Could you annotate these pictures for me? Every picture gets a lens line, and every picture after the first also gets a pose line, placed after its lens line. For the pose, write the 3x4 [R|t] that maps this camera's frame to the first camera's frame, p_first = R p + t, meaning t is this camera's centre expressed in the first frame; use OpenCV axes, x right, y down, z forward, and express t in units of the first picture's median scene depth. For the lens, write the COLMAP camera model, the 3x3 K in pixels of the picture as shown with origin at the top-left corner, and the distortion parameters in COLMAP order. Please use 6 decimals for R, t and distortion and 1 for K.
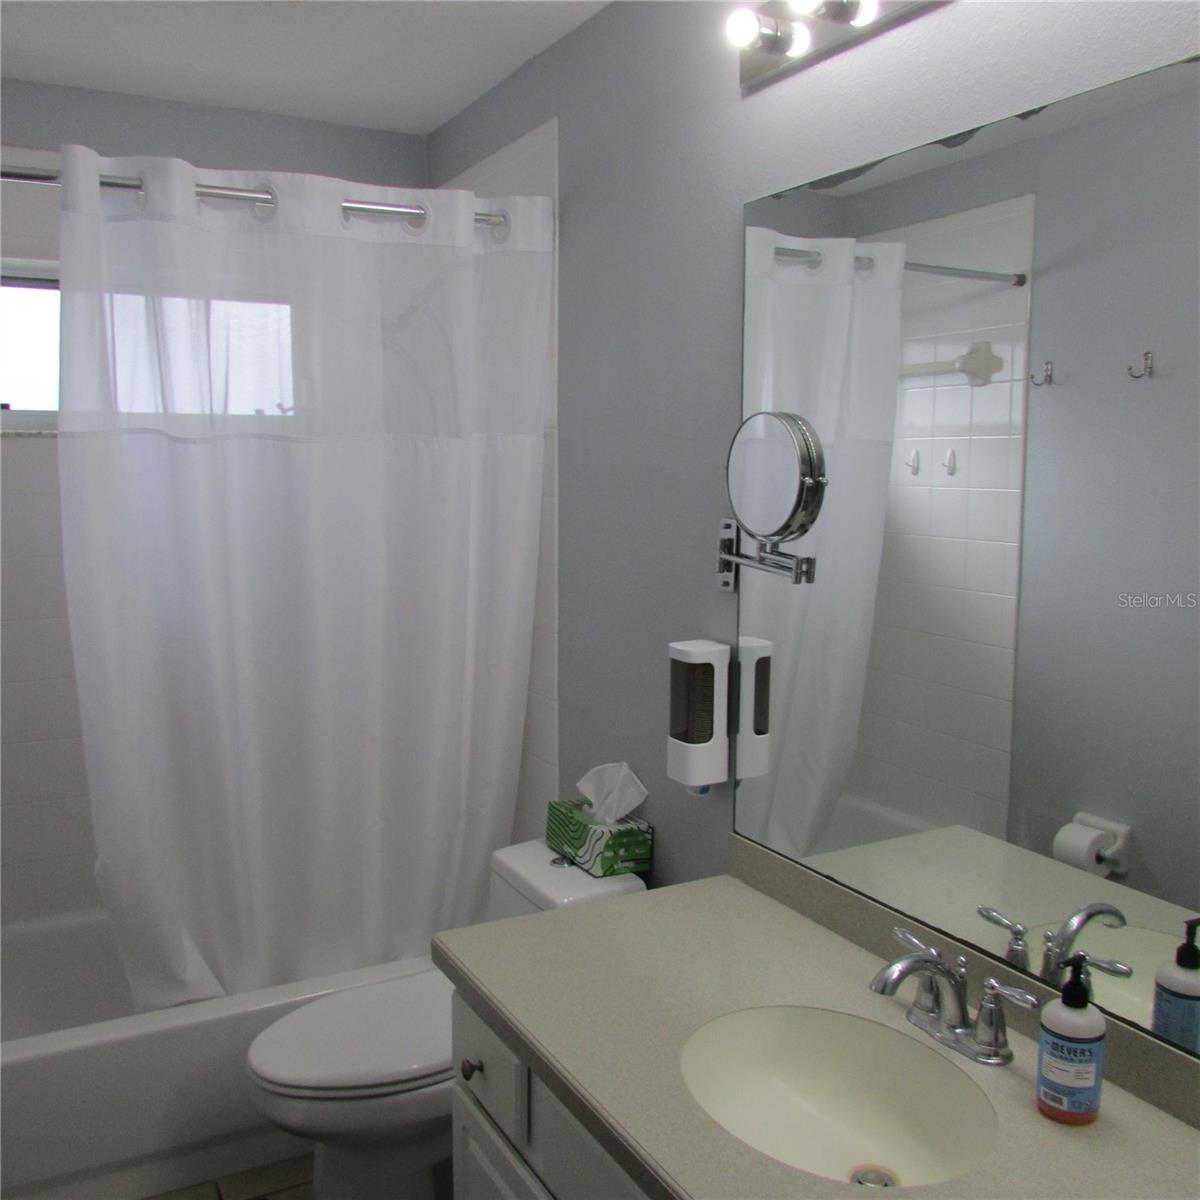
lens RADIAL K [[1162.2, 0, 601.3], [0, 1162.2, 598.7], [0, 0, 1]] dist [-0.010655, 0.013140]
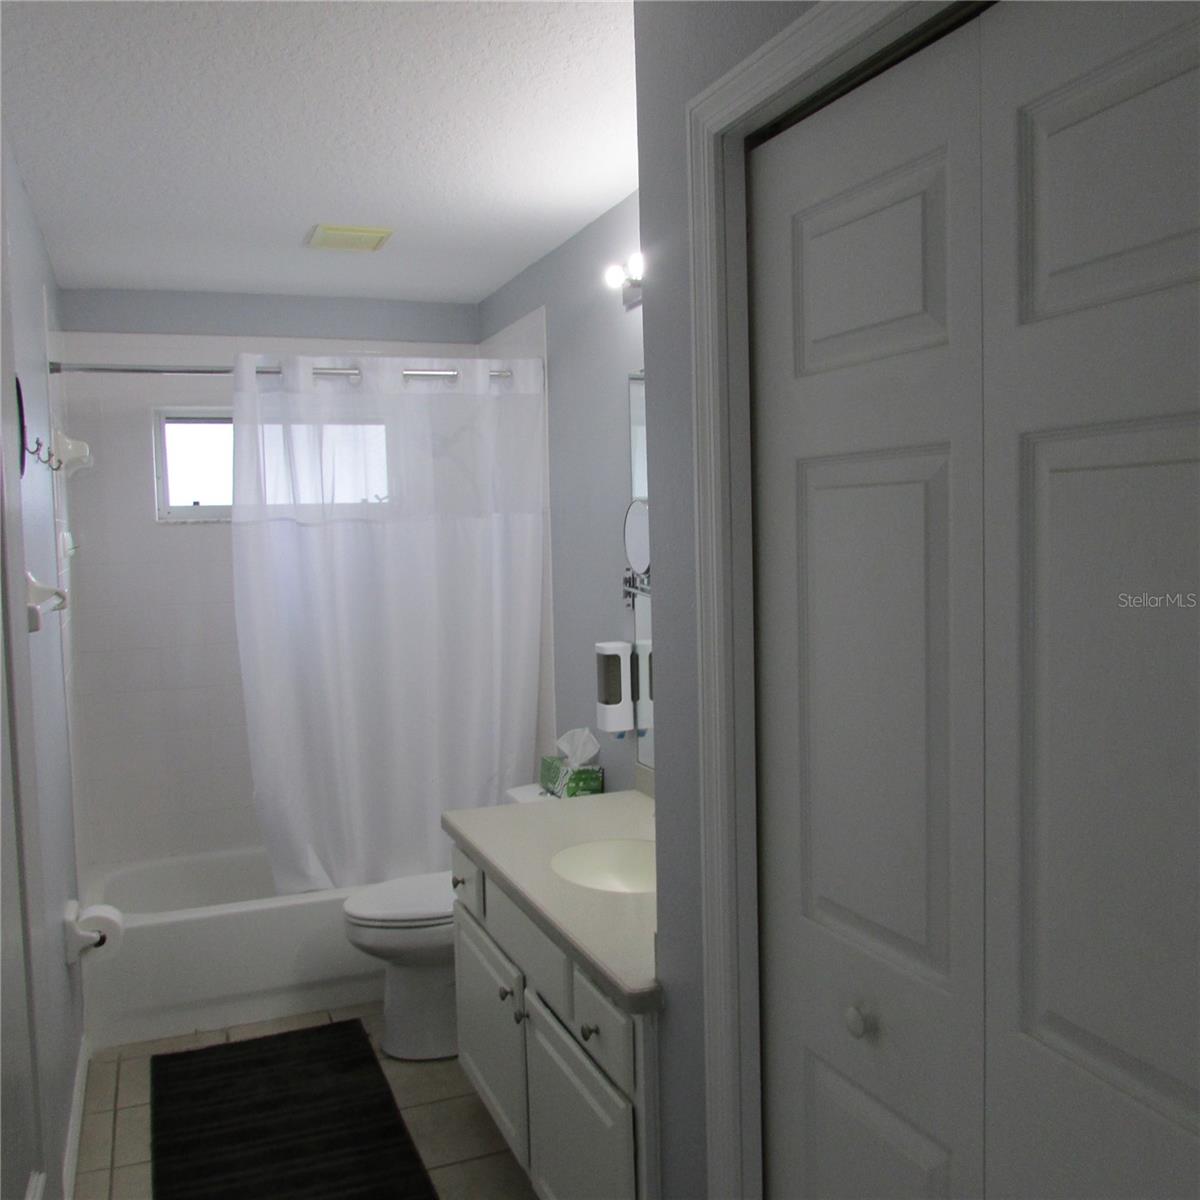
lens RADIAL K [[1175.2, 0, 599.5], [0, 1175.2, 605.2], [0, 0, 1]] dist [-0.001342, 0.004827]
pose [[0.992027, -0.017909, -0.124748, 0.230927], [0.011829, 0.998713, -0.049311, 0.056943], [0.125471, 0.047442, 0.990962, -0.526271]]
